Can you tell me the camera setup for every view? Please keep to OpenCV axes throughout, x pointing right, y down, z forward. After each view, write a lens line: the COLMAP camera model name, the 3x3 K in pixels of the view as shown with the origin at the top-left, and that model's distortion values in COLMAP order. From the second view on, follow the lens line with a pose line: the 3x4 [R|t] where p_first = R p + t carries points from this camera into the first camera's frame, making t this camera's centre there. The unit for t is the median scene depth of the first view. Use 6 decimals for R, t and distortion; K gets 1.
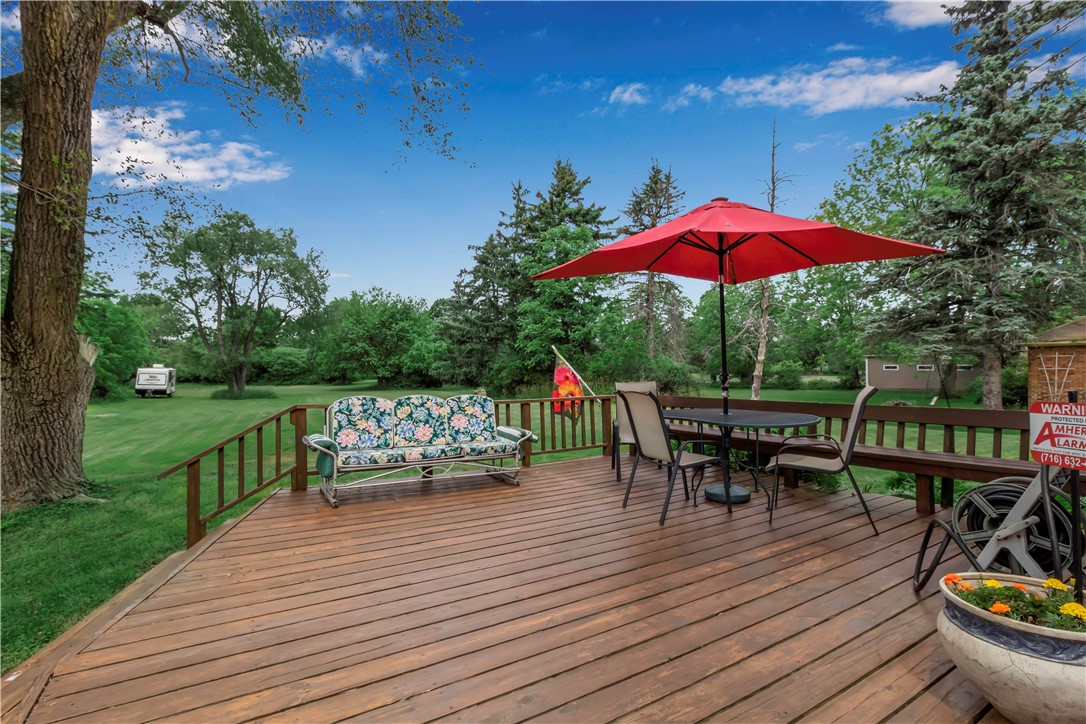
lens RADIAL K [[521.7, 0, 543.0], [0, 521.7, 362.0], [0, 0, 1]] dist [0.012106, -0.000453]
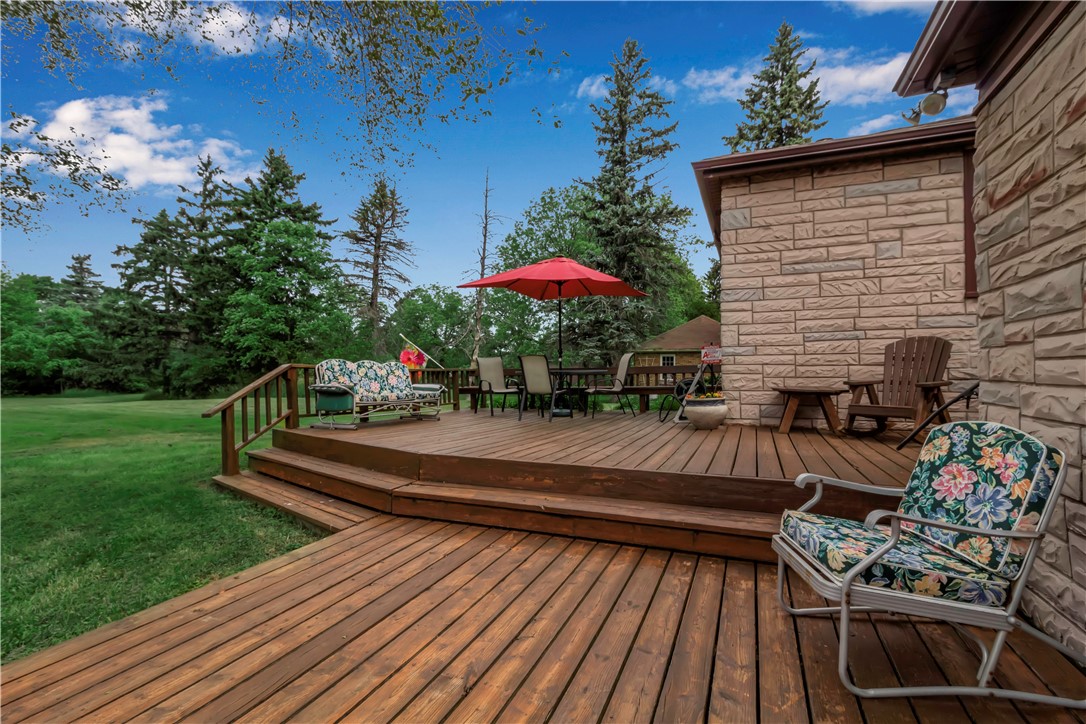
lens RADIAL K [[510.3, 0, 550.8], [0, 510.3, 363.7], [0, 0, 1]] dist [0.003005, 0.000247]
pose [[0.814044, 0.014505, 0.580623, -0.110693], [-0.010317, 0.999891, -0.010514, 0.014128], [-0.580712, 0.002569, 0.814105, -0.069870]]
